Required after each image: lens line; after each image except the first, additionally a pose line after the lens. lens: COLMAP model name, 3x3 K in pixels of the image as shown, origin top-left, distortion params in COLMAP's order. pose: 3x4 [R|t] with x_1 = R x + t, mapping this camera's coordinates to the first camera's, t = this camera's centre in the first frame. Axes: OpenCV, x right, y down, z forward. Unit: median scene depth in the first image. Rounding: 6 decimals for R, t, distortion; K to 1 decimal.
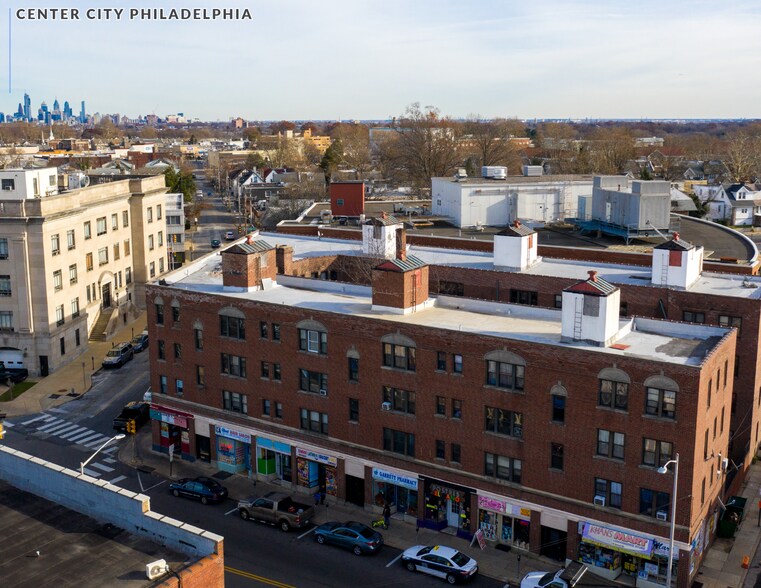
lens RADIAL K [[841.3, 0, 353.2], [0, 841.3, 257.8], [0, 0, 1]] dist [-0.017374, -0.001693]
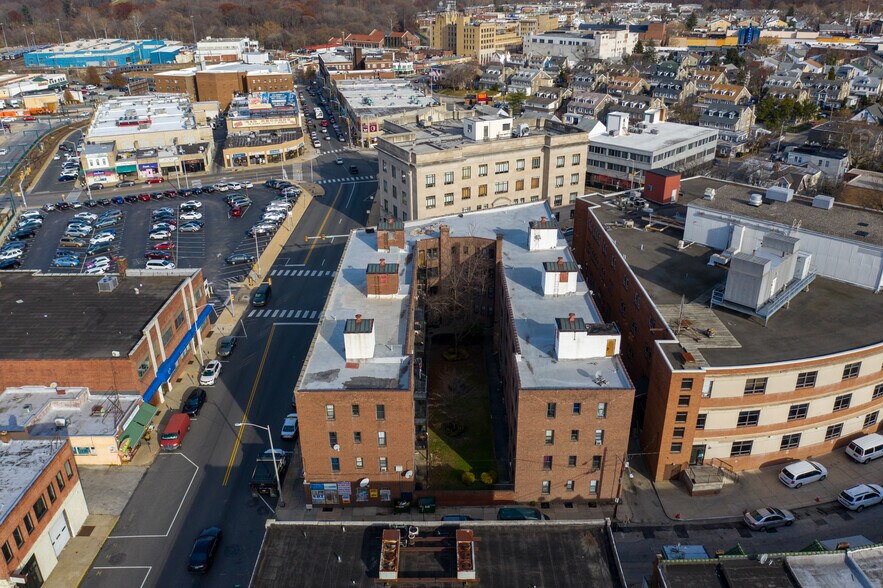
lens RADIAL K [[686.2, 0, 441.5], [0, 686.2, 294.0], [0, 0, 1]] dist [0.003036, 0.000968]
pose [[0.568184, 0.350904, -0.744334, 1.060036], [-0.133547, 0.931853, 0.337365, -0.382098], [0.811993, -0.092282, 0.576326, 0.320136]]
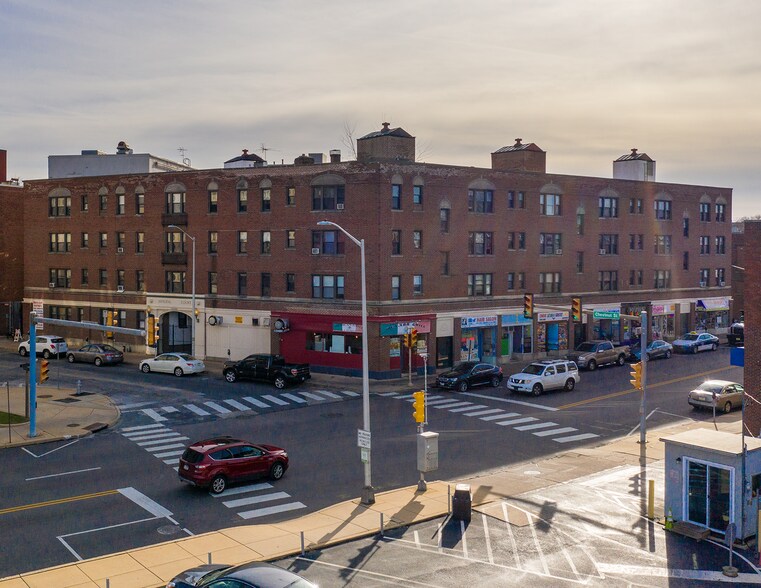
lens RADIAL K [[806.9, 0, 291.6], [0, 806.9, 255.0], [0, 0, 1]] dist [-0.005617, -0.006375]
pose [[0.377481, -0.001534, 0.926016, -1.044834], [0.143793, 0.987966, -0.056979, 0.161118], [-0.914785, 0.154663, 0.373159, 0.858887]]
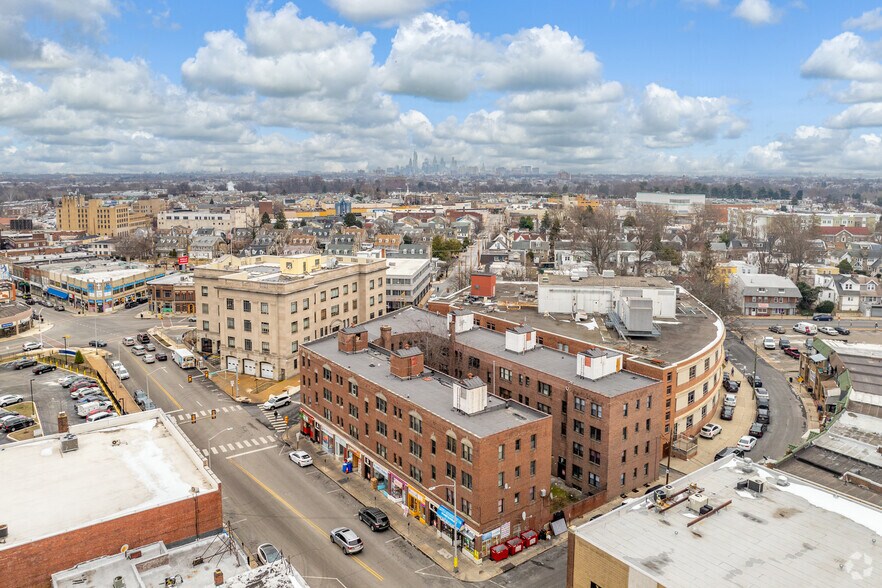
lens RADIAL K [[644.4, 0, 414.1], [0, 644.4, 243.4], [0, 0, 1]] dist [-0.007533, -0.003234]
pose [[0.932873, 0.044029, -0.357504, 0.538107], [-0.061531, 0.997392, -0.037722, -0.168105], [0.354910, 0.057187, 0.933150, -0.297397]]
